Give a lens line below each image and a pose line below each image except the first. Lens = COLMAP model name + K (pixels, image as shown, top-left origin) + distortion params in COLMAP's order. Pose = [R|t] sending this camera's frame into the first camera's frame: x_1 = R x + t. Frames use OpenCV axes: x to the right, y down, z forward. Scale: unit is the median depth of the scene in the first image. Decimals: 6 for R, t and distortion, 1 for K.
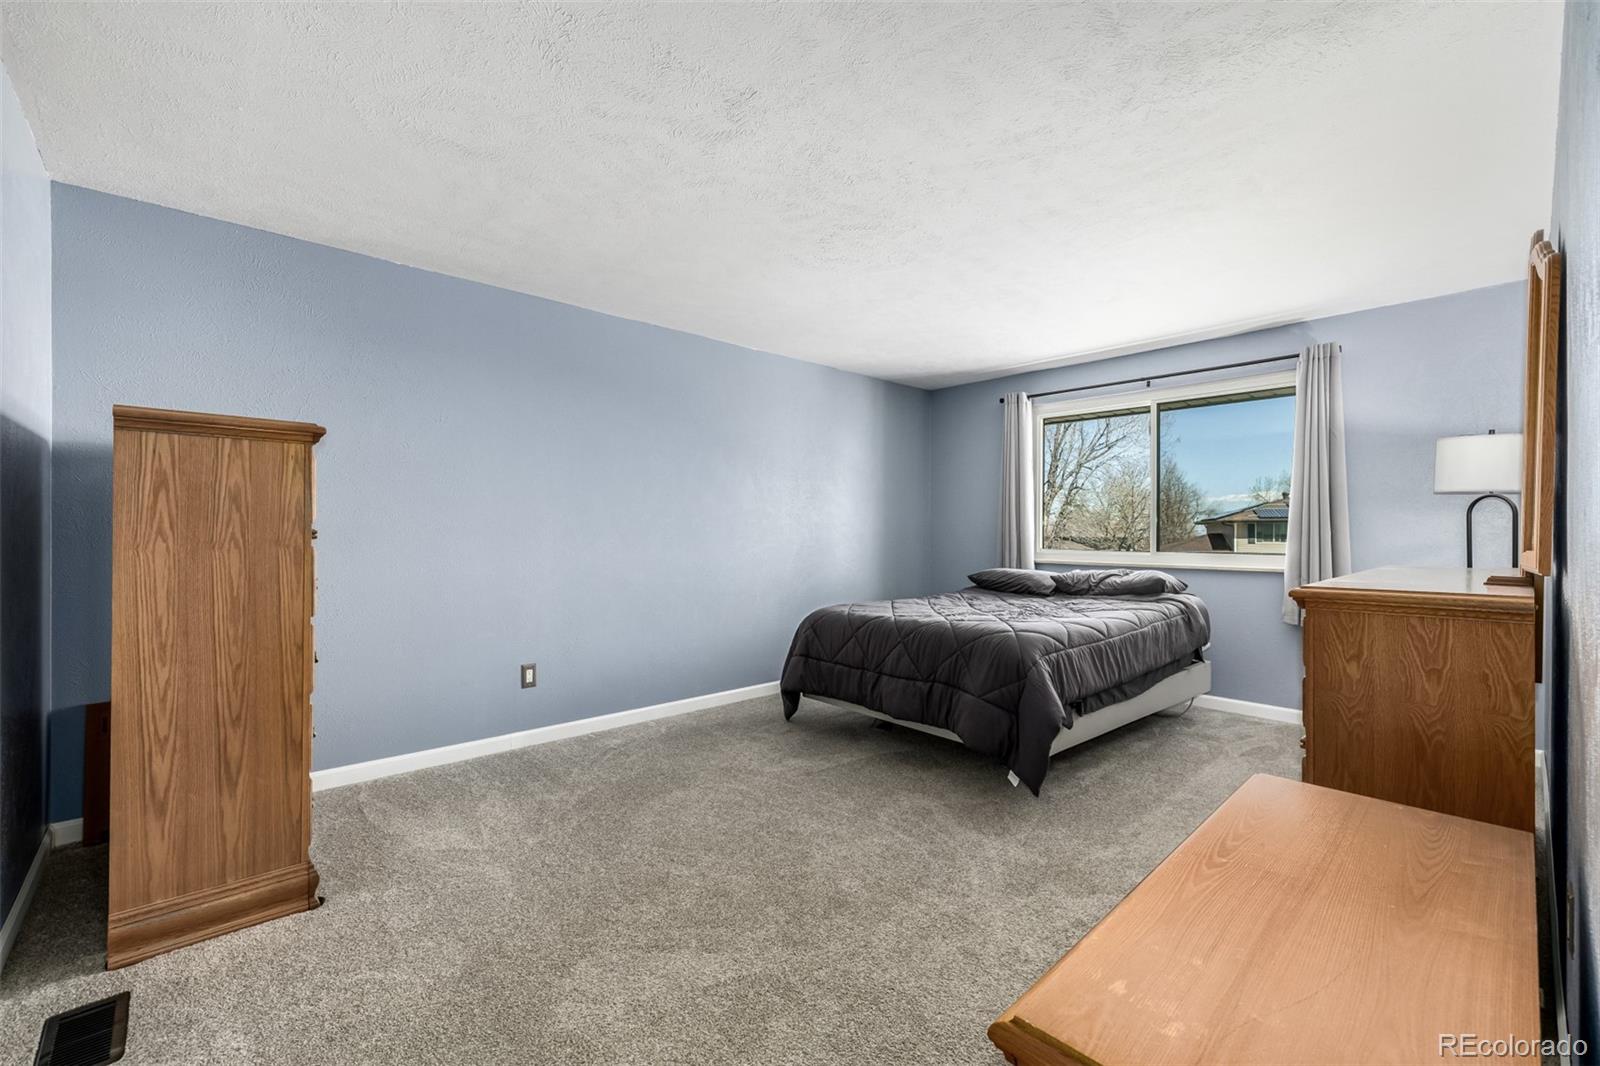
lens RADIAL K [[669.5, 0, 796.9], [0, 669.5, 532.8], [0, 0, 1]] dist [0.001252, 0.000105]
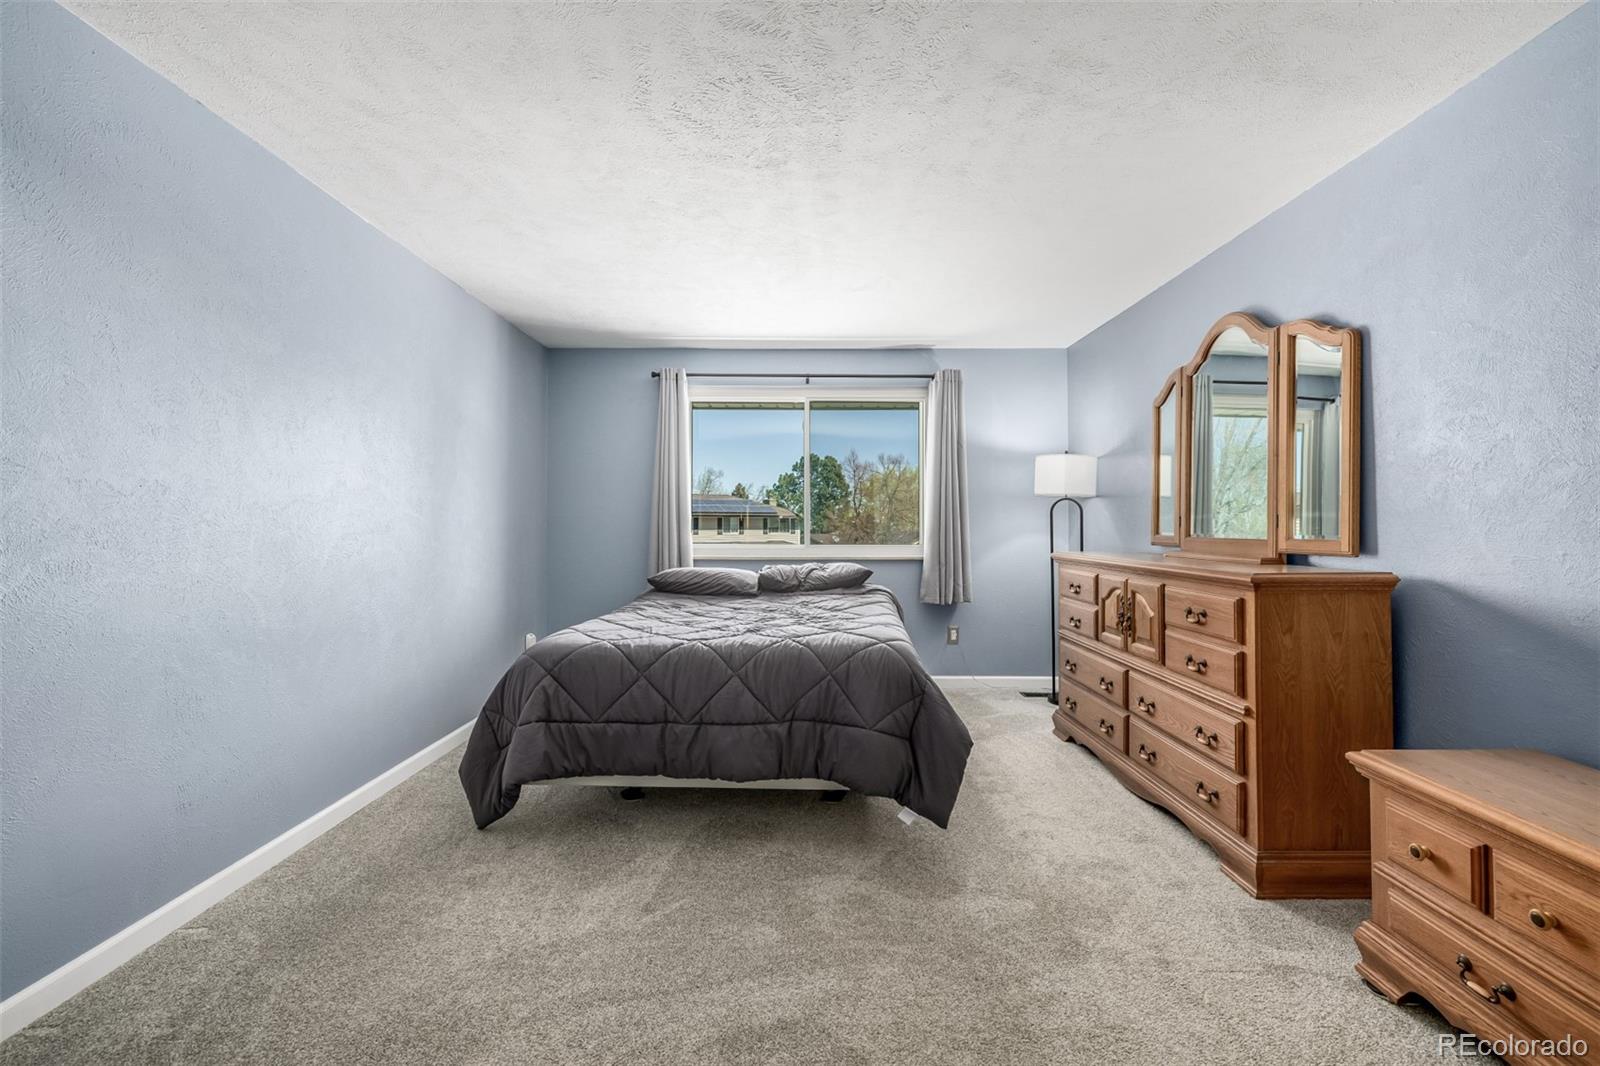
lens RADIAL K [[674.0, 0, 803.4], [0, 674.0, 515.0], [0, 0, 1]] dist [0.002392, 0.000177]
pose [[0.678160, 0.008463, 0.734866, -0.283866], [0.002946, 0.999894, -0.014234, -0.002288], [-0.734909, 0.011818, 0.678063, 0.364055]]
